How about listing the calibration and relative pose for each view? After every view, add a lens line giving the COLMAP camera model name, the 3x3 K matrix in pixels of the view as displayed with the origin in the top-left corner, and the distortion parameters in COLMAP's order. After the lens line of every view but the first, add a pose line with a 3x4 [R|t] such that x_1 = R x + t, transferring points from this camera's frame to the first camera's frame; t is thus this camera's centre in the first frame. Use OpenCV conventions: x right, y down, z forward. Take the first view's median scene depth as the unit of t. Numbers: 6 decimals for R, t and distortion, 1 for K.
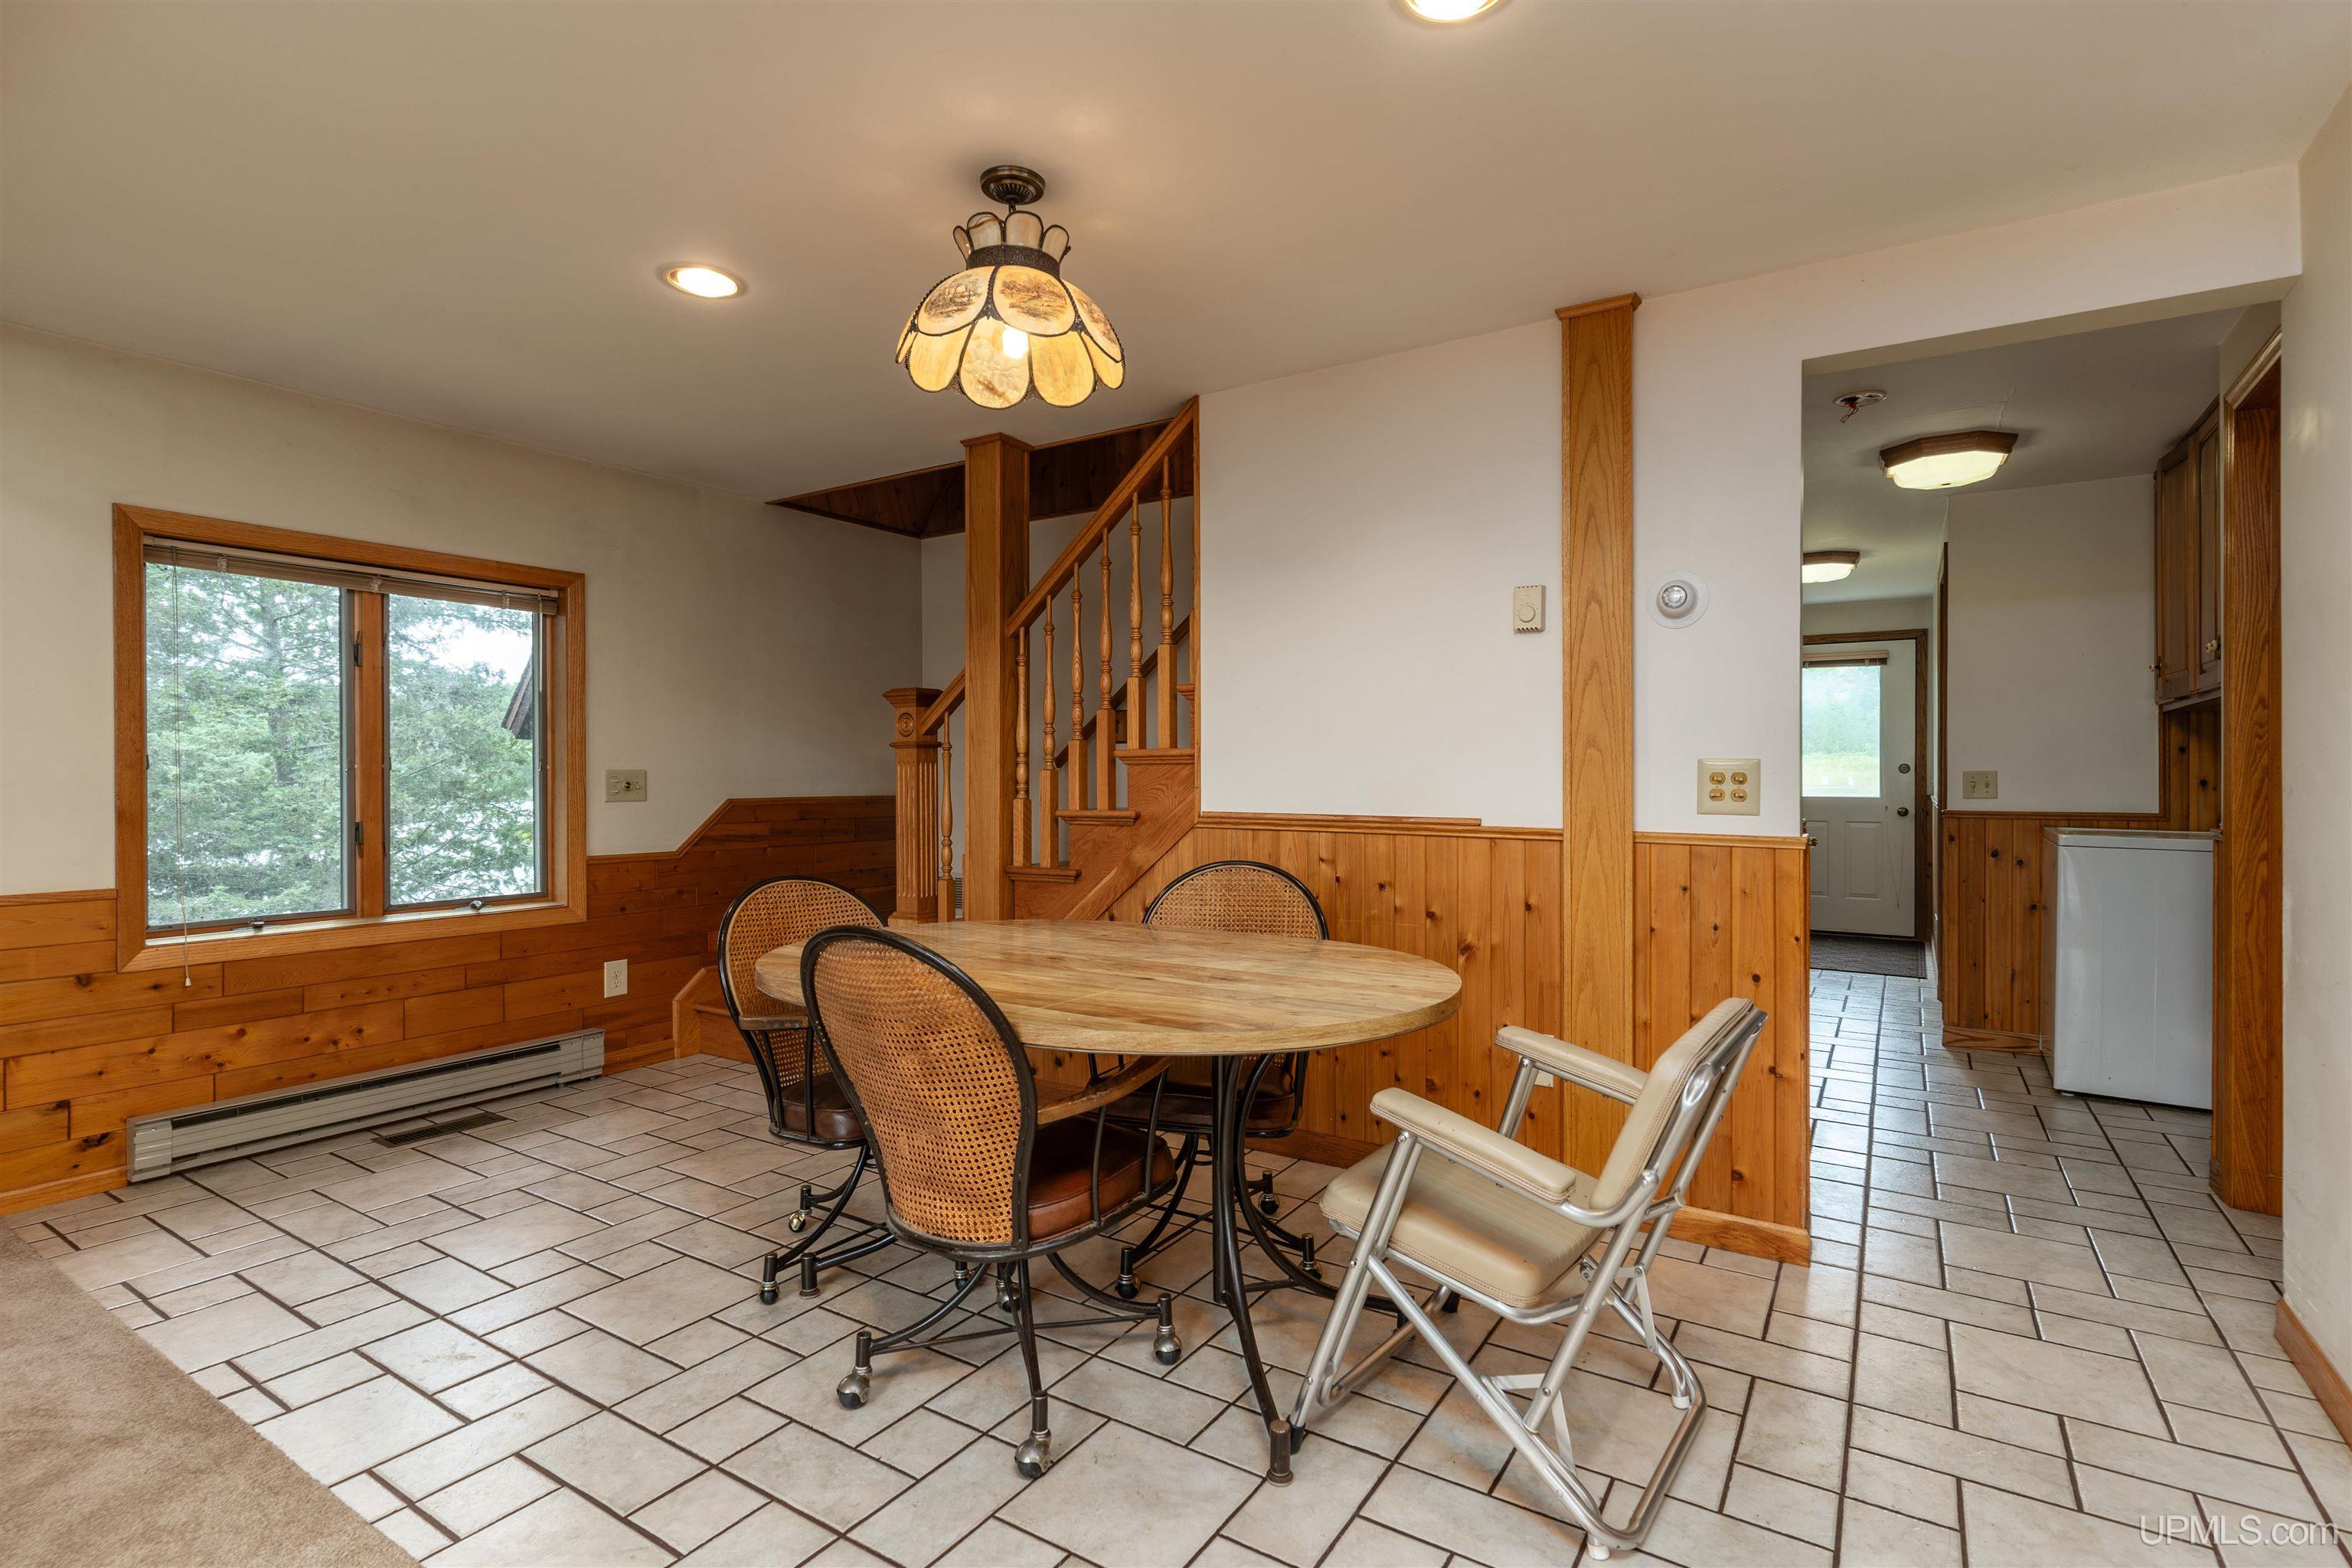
lens RADIAL K [[1132.5, 0, 1177.4], [0, 1132.5, 780.8], [0, 0, 1]] dist [0.000168, 0.000228]
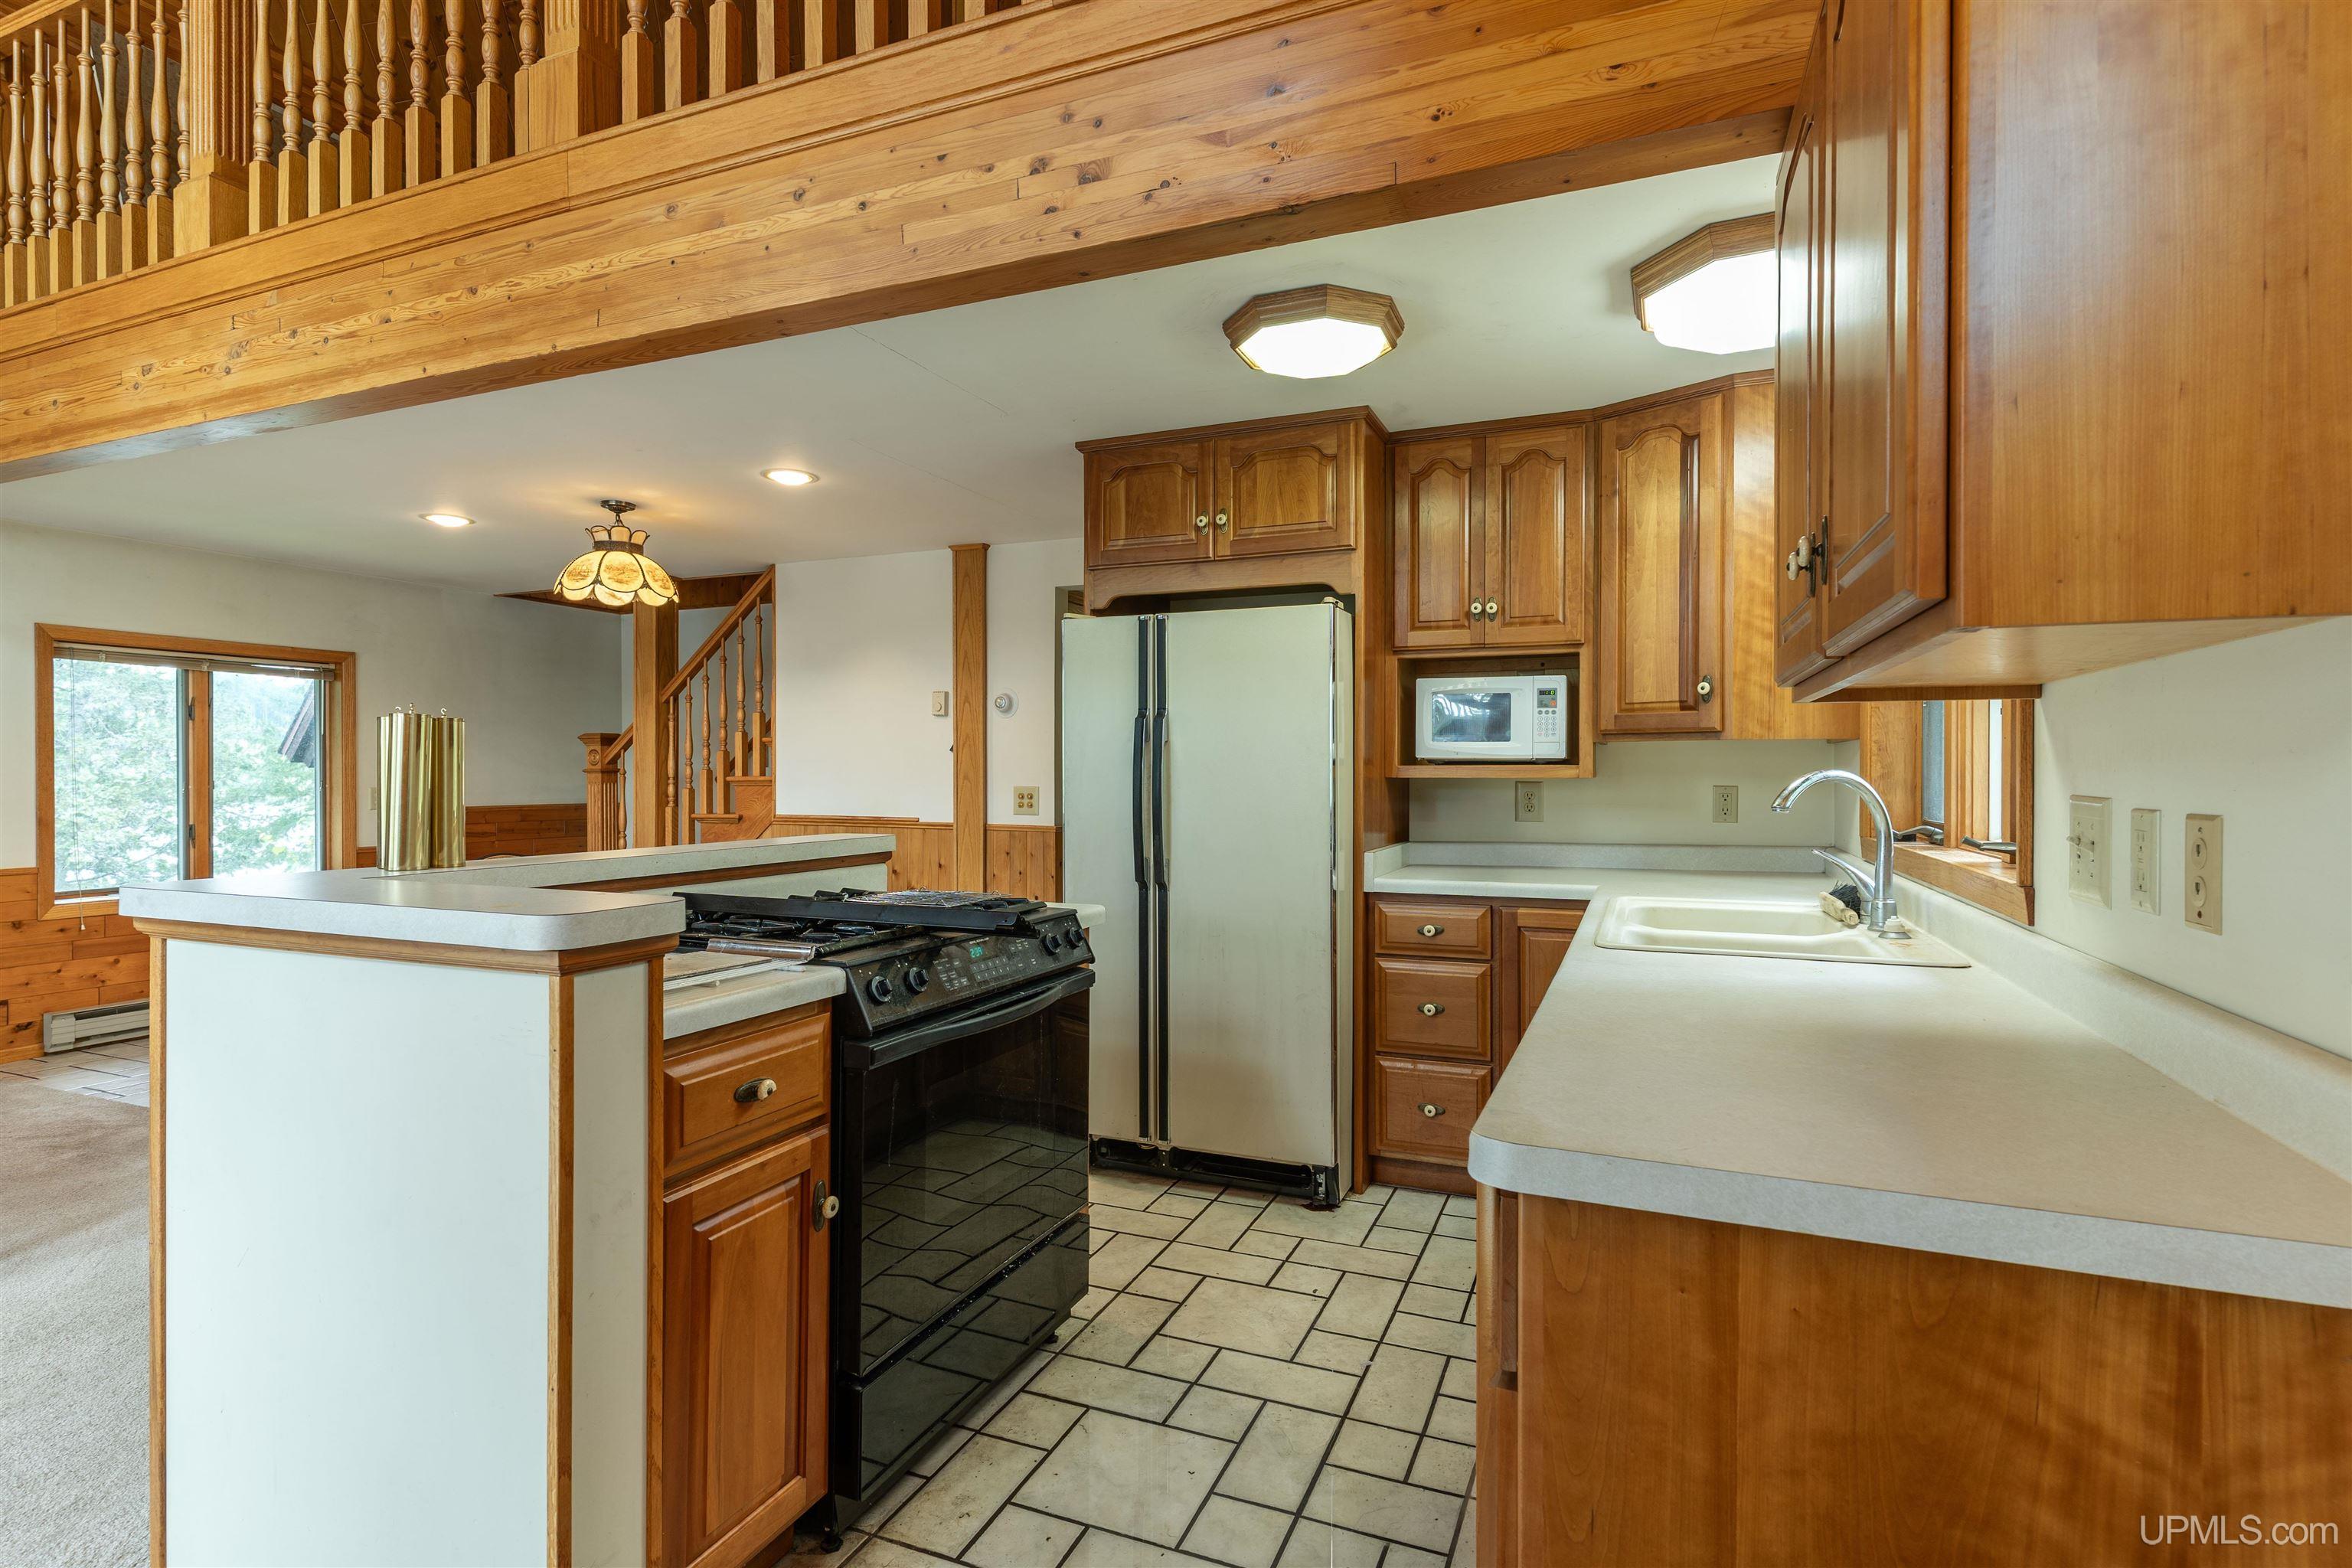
lens RADIAL K [[1132.5, 0, 1179.0], [0, 1132.5, 783.5], [0, 0, 1]] dist [0.000168, 0.000228]
pose [[0.982936, -0.000569, 0.183944, 0.312229], [0.000374, 0.999999, 0.001095, -0.020730], [-0.183945, -0.001008, 0.982936, -0.784173]]
